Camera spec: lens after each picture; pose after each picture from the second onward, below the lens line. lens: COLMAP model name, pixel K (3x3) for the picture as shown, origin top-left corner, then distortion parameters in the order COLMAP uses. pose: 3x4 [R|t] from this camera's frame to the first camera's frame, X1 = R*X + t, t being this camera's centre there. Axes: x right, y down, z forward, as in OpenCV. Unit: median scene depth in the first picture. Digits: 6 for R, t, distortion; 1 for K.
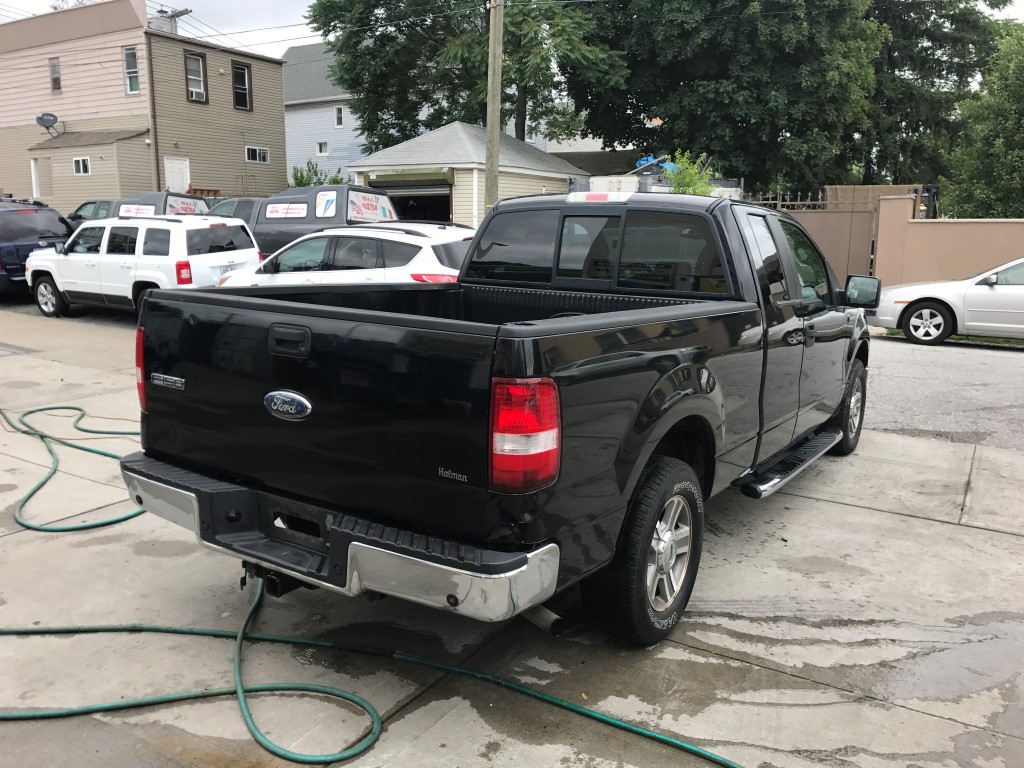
lens RADIAL K [[838.9, 0, 503.3], [0, 838.9, 400.4], [0, 0, 1]] dist [0.022004, -0.018656]
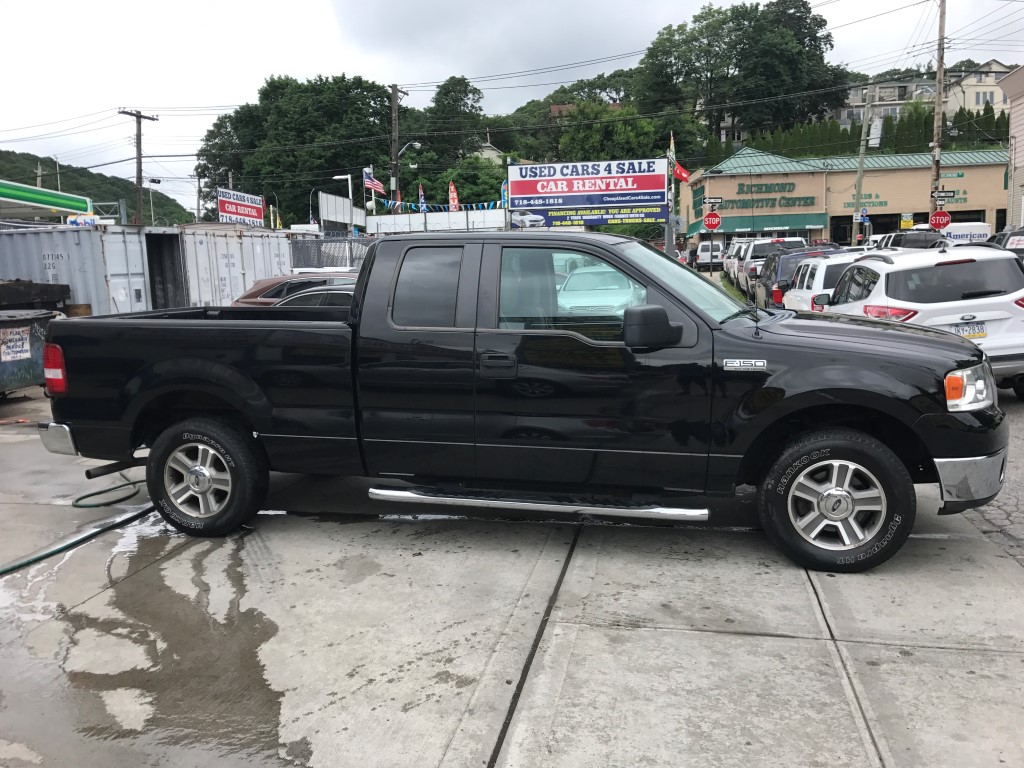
lens RADIAL K [[838.9, 0, 501.5], [0, 838.9, 421.0], [0, 0, 1]] dist [0.022004, -0.018656]
pose [[0.324333, 0.132835, -0.936570, 0.514851], [-0.151254, 0.984635, 0.087273, -0.040609], [0.933772, 0.113354, 0.339441, 0.283714]]
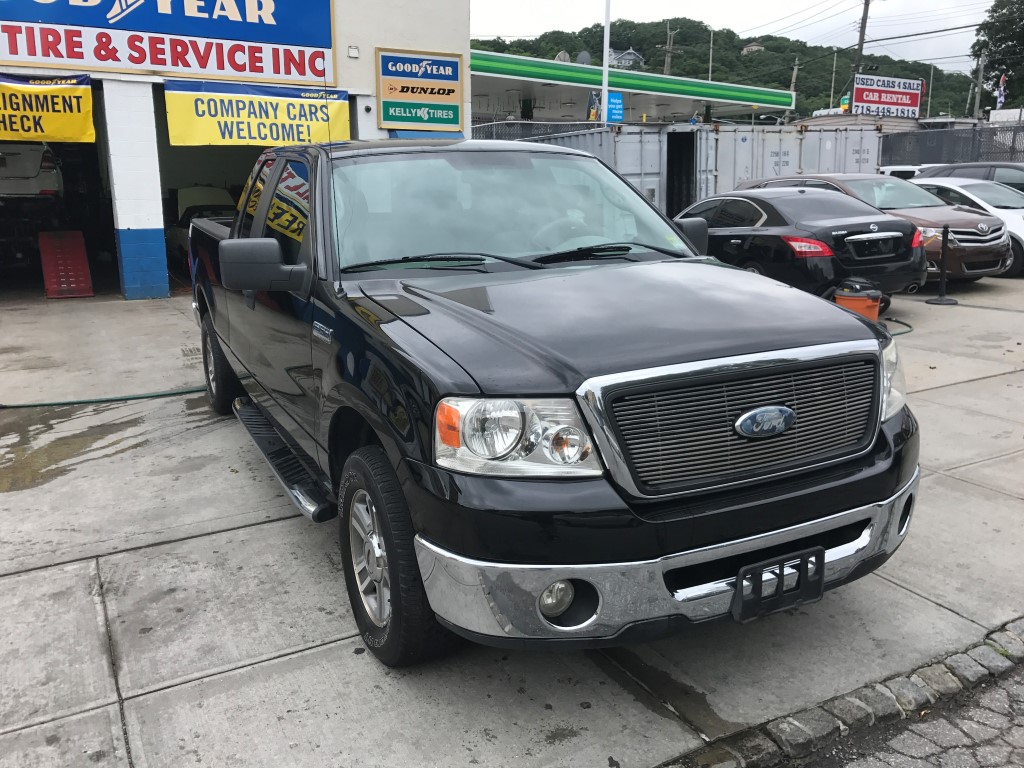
lens RADIAL K [[838.9, 0, 498.5], [0, 838.9, 405.7], [0, 0, 1]] dist [0.022004, -0.018656]
pose [[-0.510685, 0.205039, -0.834961, 0.404035], [-0.167162, 0.928935, 0.330357, -0.123467], [0.843361, 0.308282, -0.440118, 0.671271]]
